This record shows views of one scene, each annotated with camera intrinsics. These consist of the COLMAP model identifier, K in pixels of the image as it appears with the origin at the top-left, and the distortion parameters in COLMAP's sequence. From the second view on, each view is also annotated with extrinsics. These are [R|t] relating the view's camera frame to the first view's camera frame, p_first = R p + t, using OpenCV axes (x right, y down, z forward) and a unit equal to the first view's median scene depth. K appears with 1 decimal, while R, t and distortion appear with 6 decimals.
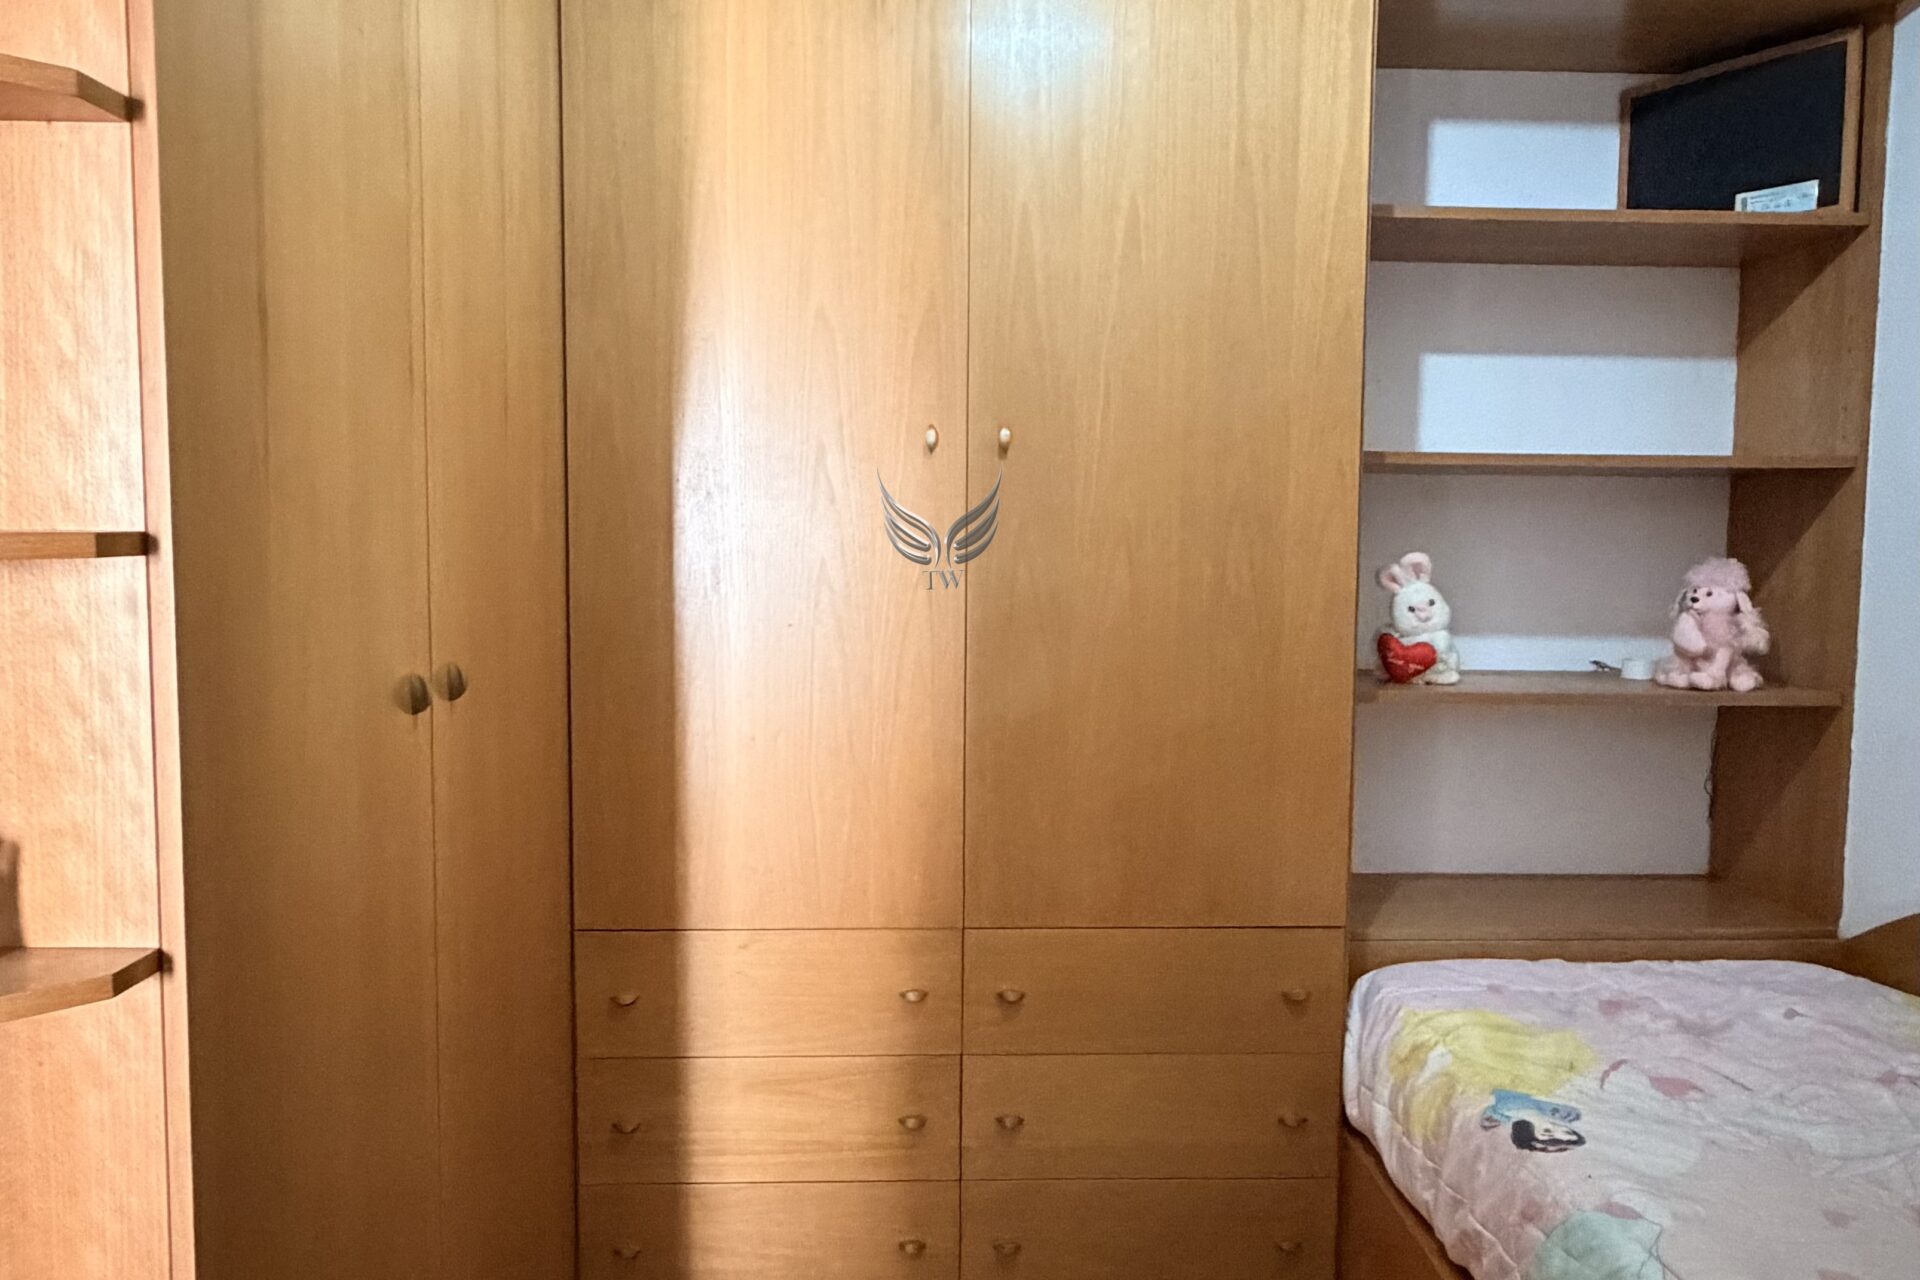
lens RADIAL K [[1361.9, 0, 958.1], [0, 1361.9, 630.0], [0, 0, 1]] dist [-0.000687, -0.002508]
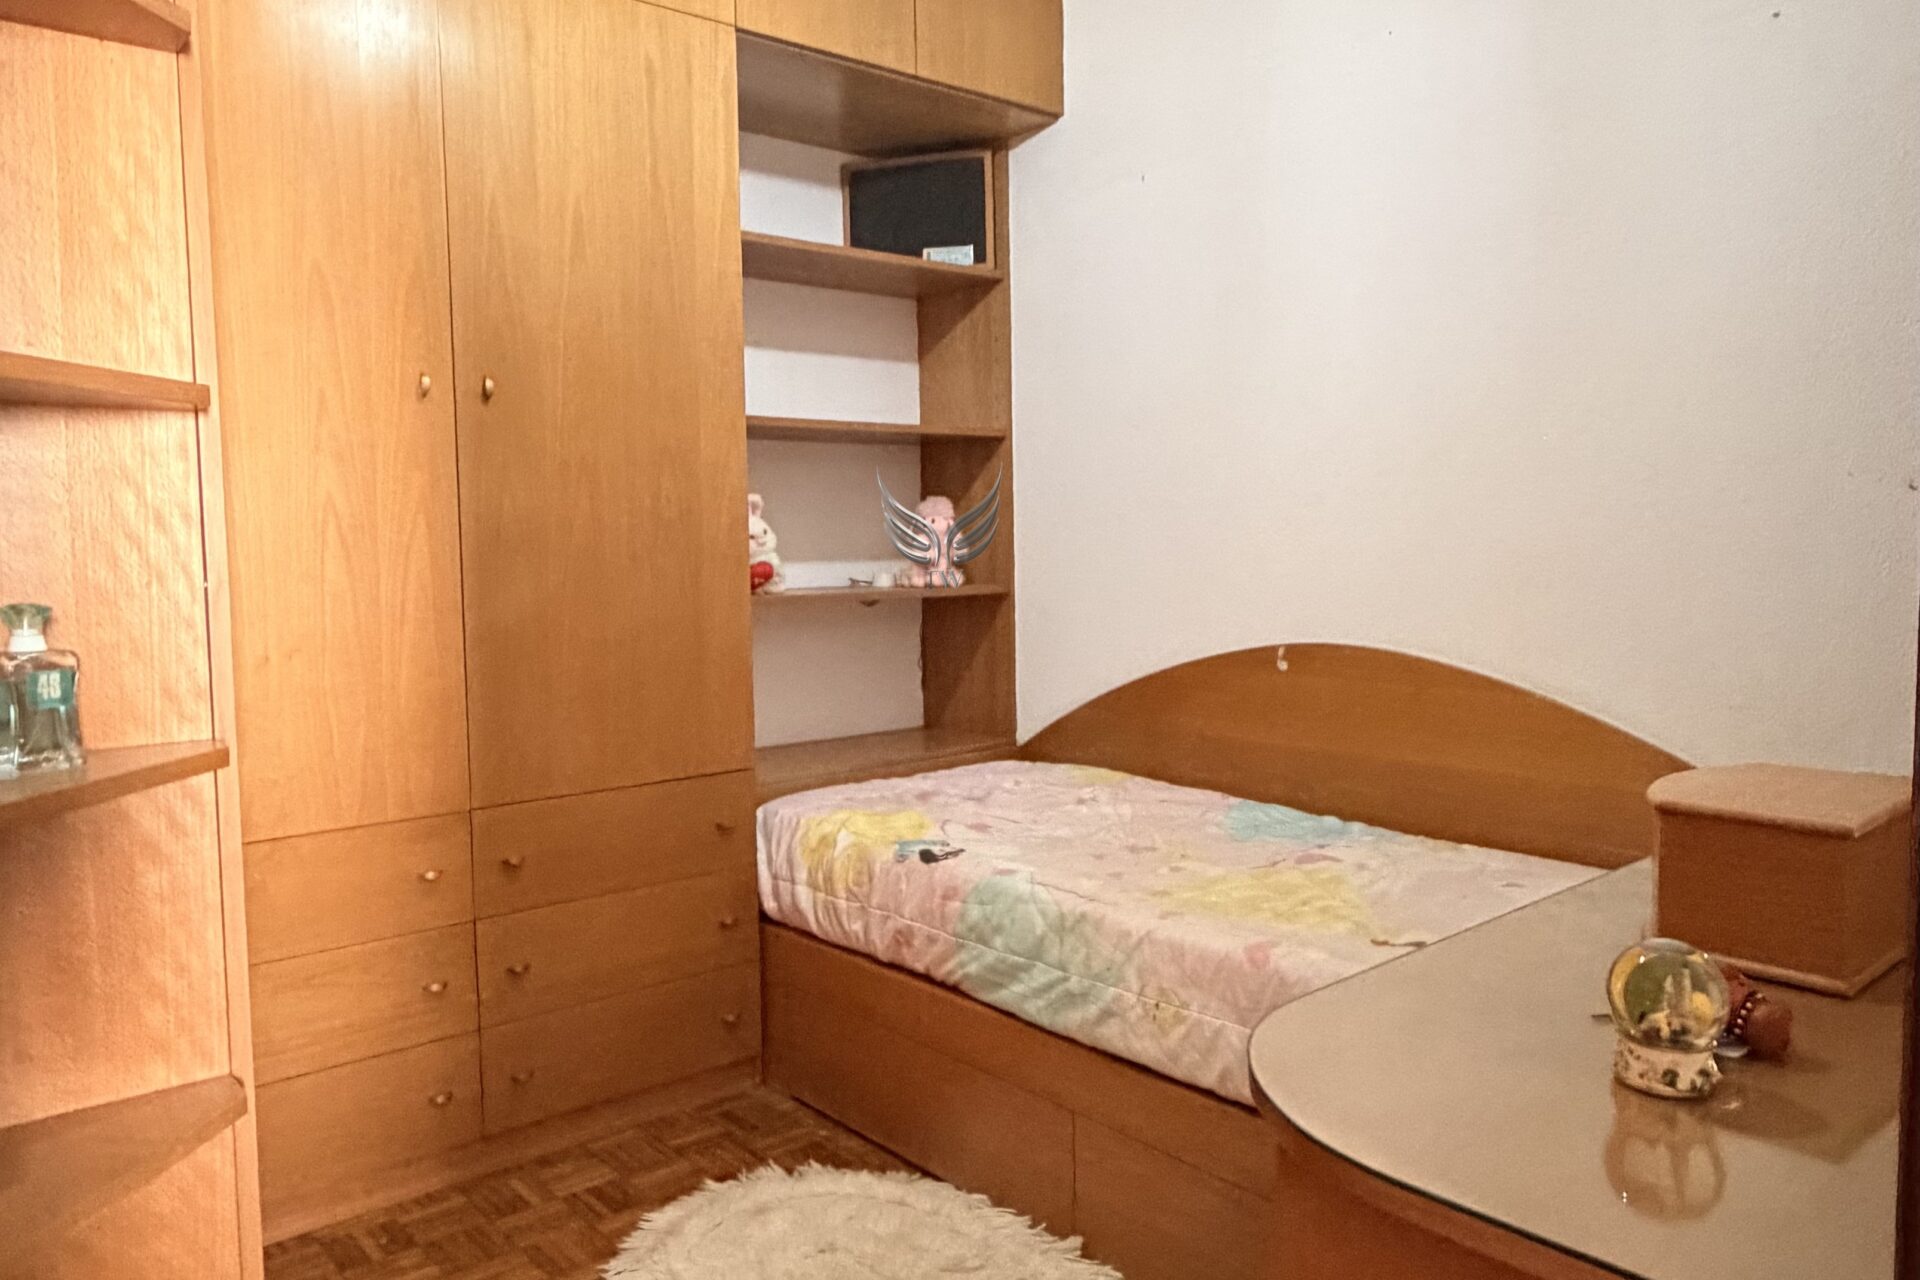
lens RADIAL K [[1361.9, 0, 958.1], [0, 1361.9, 630.0], [0, 0, 1]] dist [-0.000687, -0.002508]
pose [[0.777842, -0.064956, 0.625094, -0.401747], [0.071670, 0.997324, 0.014452, 0.081919], [-0.624360, 0.033559, 0.780415, -0.175155]]
